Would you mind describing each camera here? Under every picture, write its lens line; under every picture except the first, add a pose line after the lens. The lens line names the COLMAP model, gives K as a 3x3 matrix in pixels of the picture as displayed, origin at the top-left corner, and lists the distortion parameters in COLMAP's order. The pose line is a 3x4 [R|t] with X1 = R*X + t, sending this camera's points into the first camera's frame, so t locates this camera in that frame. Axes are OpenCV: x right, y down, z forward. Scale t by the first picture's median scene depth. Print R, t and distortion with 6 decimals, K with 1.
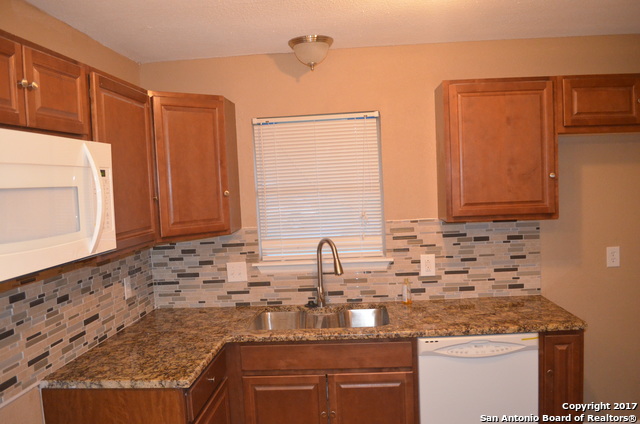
lens RADIAL K [[499.2, 0, 320.8], [0, 499.2, 218.8], [0, 0, 1]] dist [-0.080313, 0.002034]
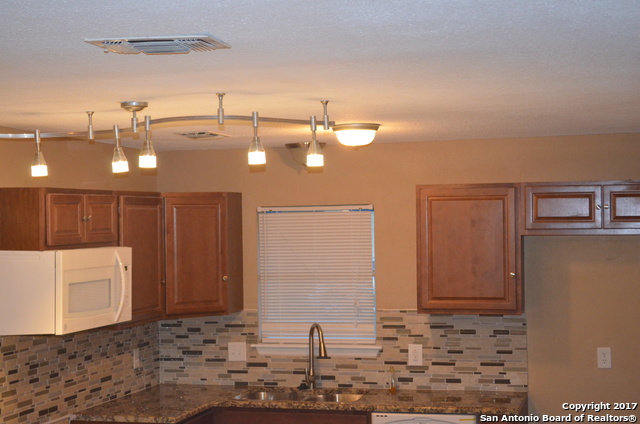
lens RADIAL K [[1063.7, 0, 321.4], [0, 1063.7, 211.4], [0, 0, 1]] dist [-0.016641, 0.000000]
pose [[0.978548, 0.029507, -0.203896, 0.475825], [-0.044777, 0.996493, -0.070686, -0.039114], [0.201095, 0.078300, 0.976437, -1.231913]]
